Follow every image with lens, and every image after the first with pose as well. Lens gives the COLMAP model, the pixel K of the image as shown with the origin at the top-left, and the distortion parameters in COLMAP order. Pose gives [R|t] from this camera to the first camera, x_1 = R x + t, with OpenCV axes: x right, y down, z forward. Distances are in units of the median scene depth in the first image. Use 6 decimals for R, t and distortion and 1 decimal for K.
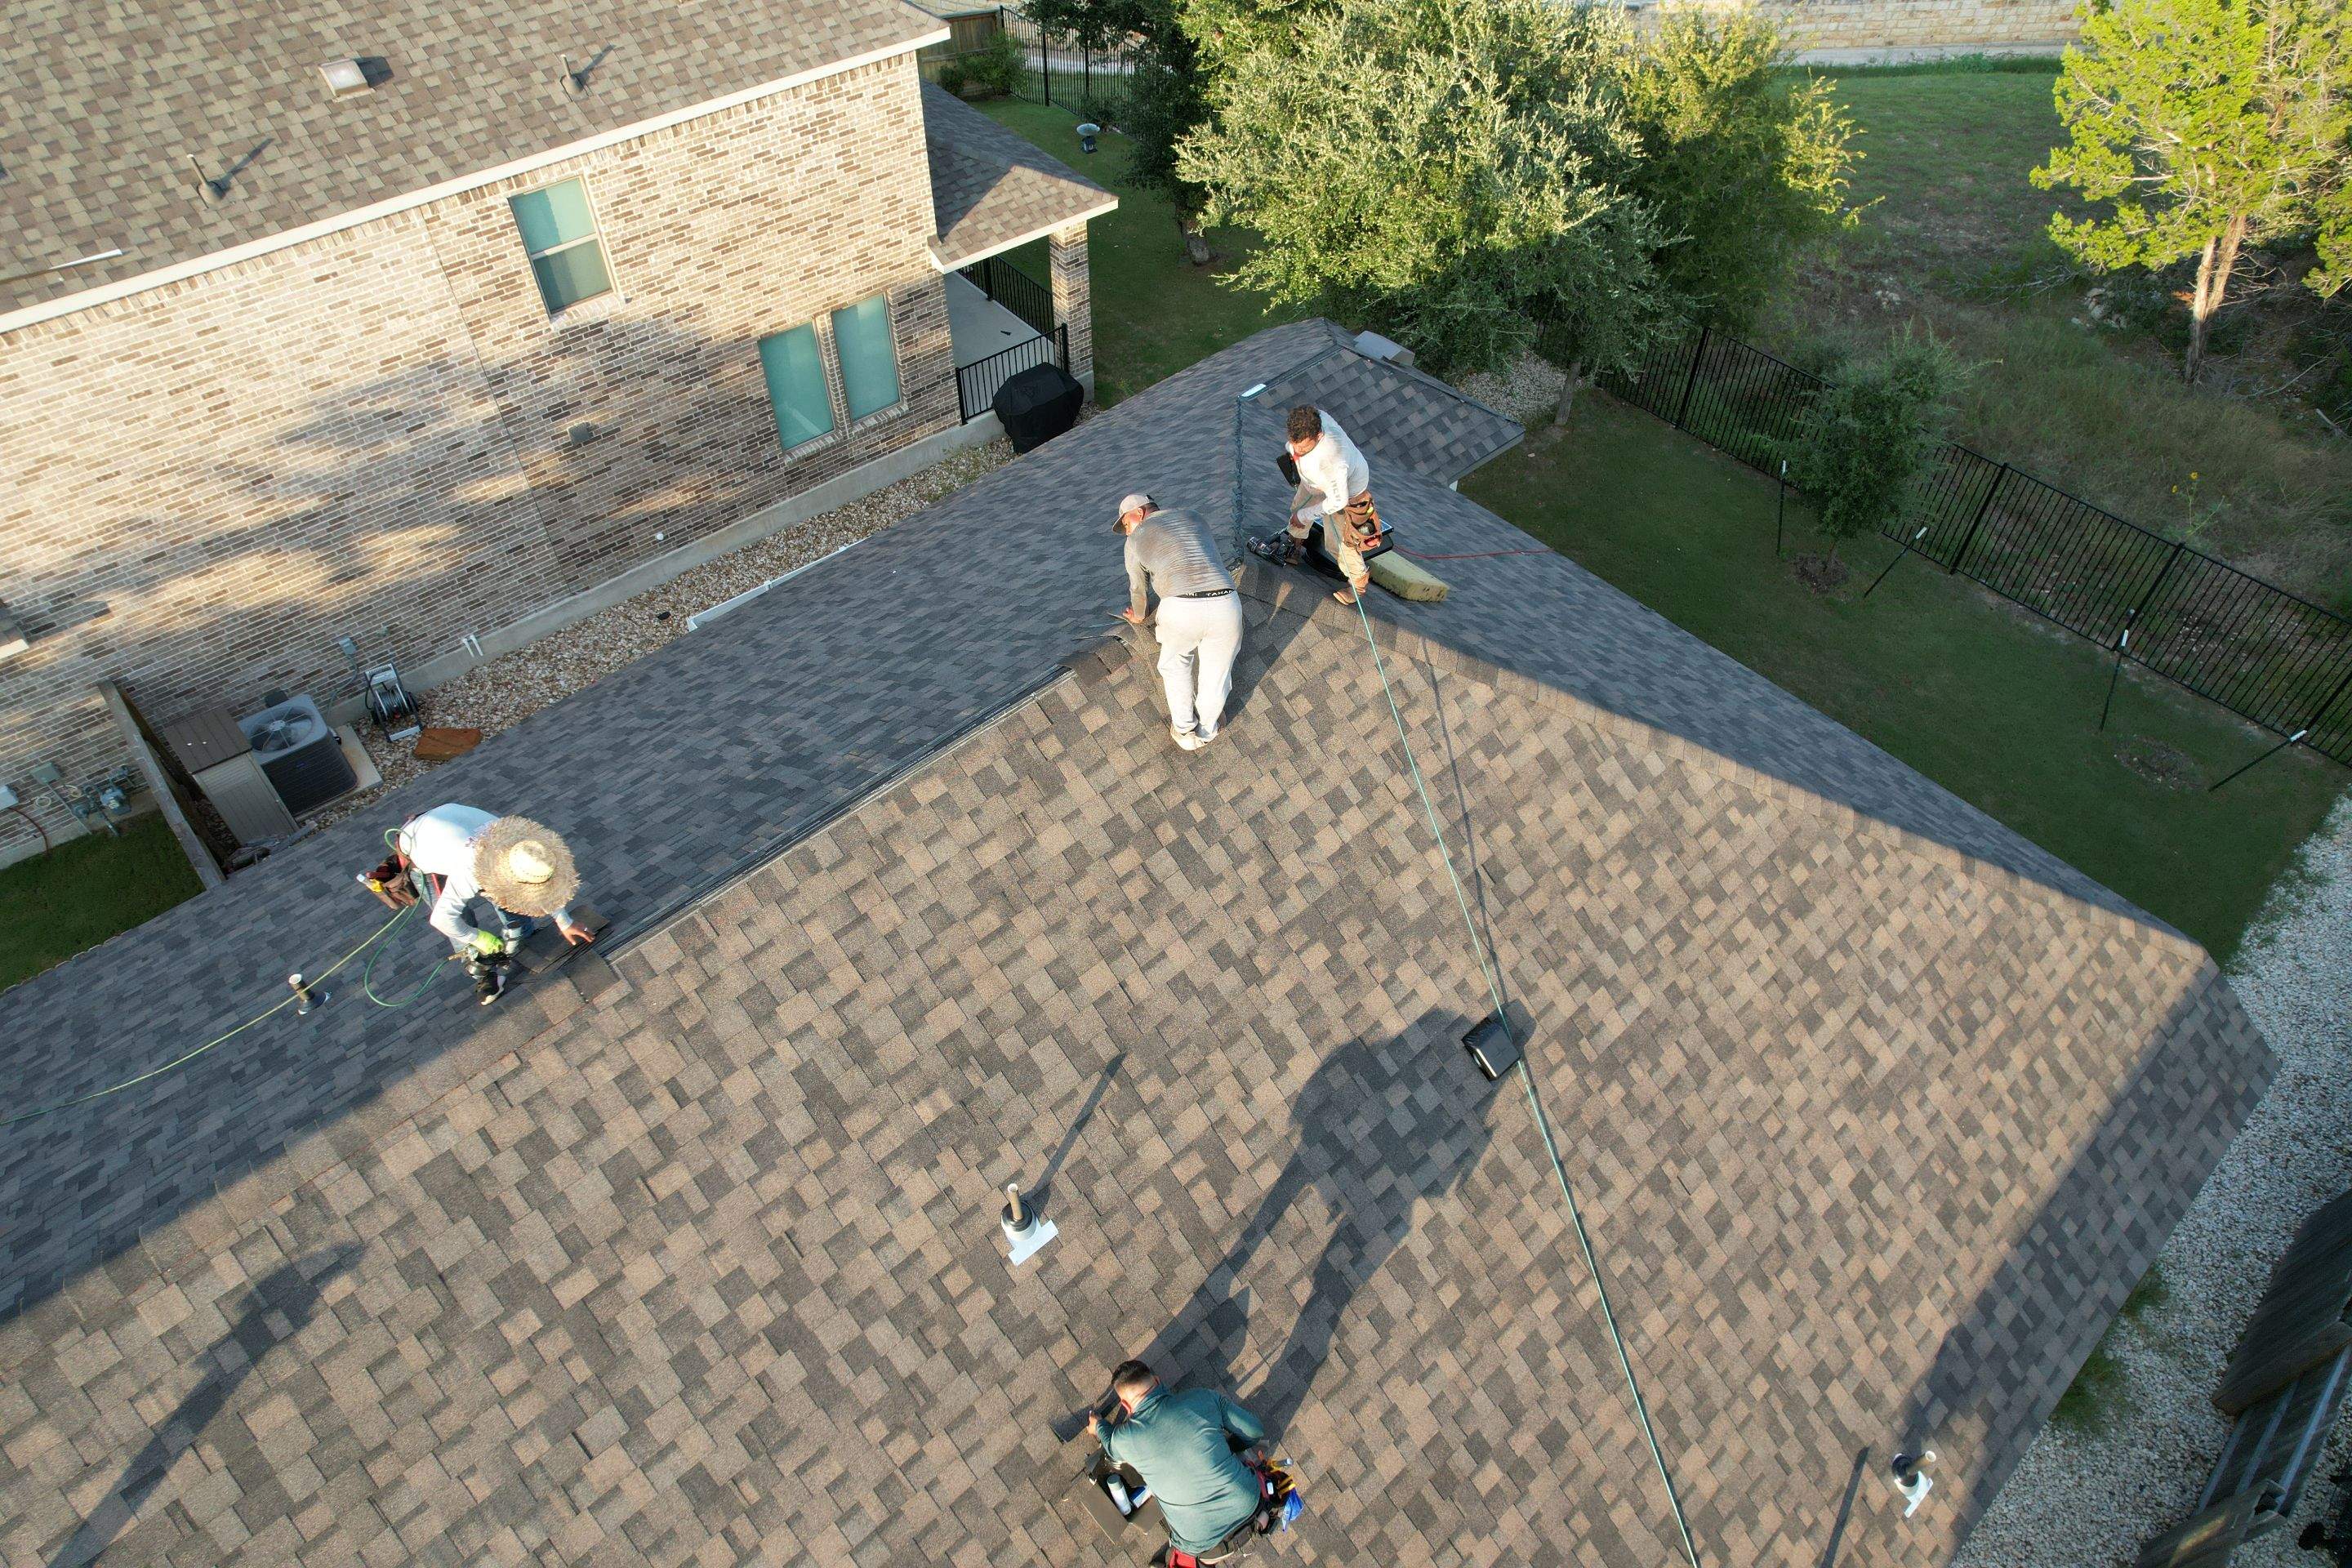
lens RADIAL K [[1499.4, 0, 1186.7], [0, 1499.4, 790.3], [0, 0, 1]] dist [-0.068579, 0.062623]
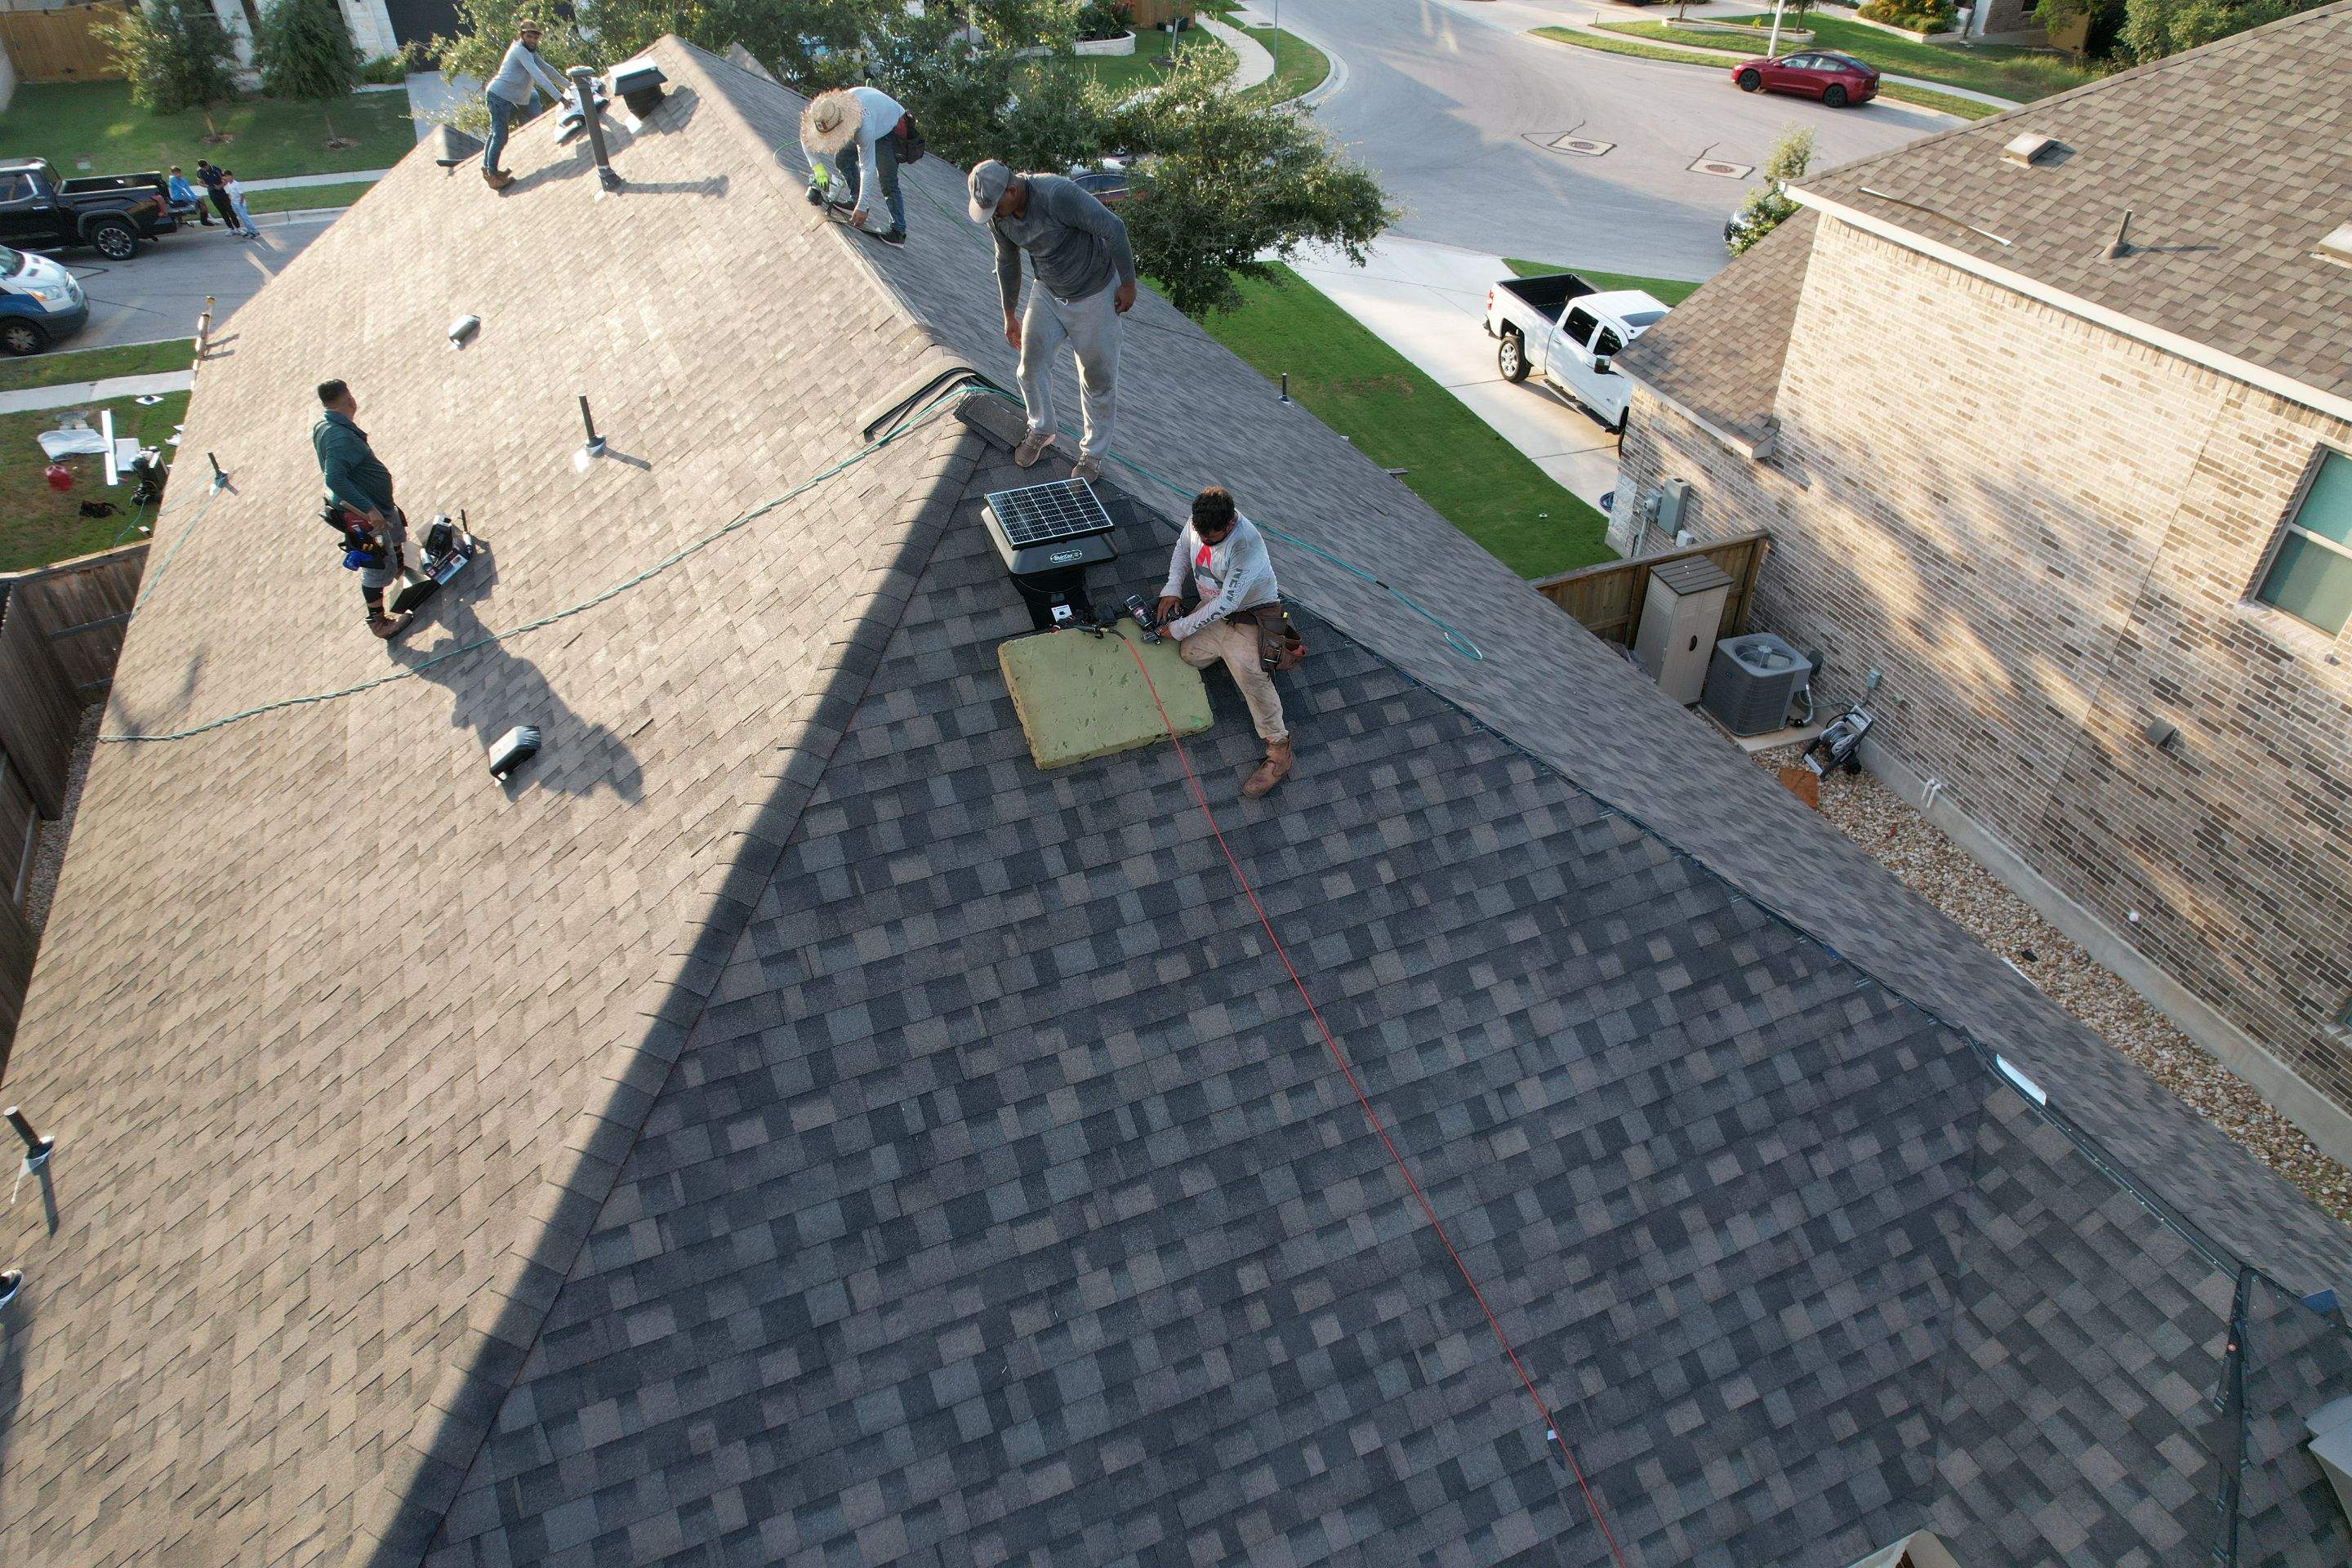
lens RADIAL K [[1499.4, 0, 1183.8], [0, 1499.4, 780.4], [0, 0, 1]] dist [-0.068579, 0.062623]
pose [[-0.348302, 0.543141, -0.763992, 0.414181], [-0.710203, 0.379037, 0.593247, -0.352445], [0.611798, 0.749219, 0.253721, 0.544959]]
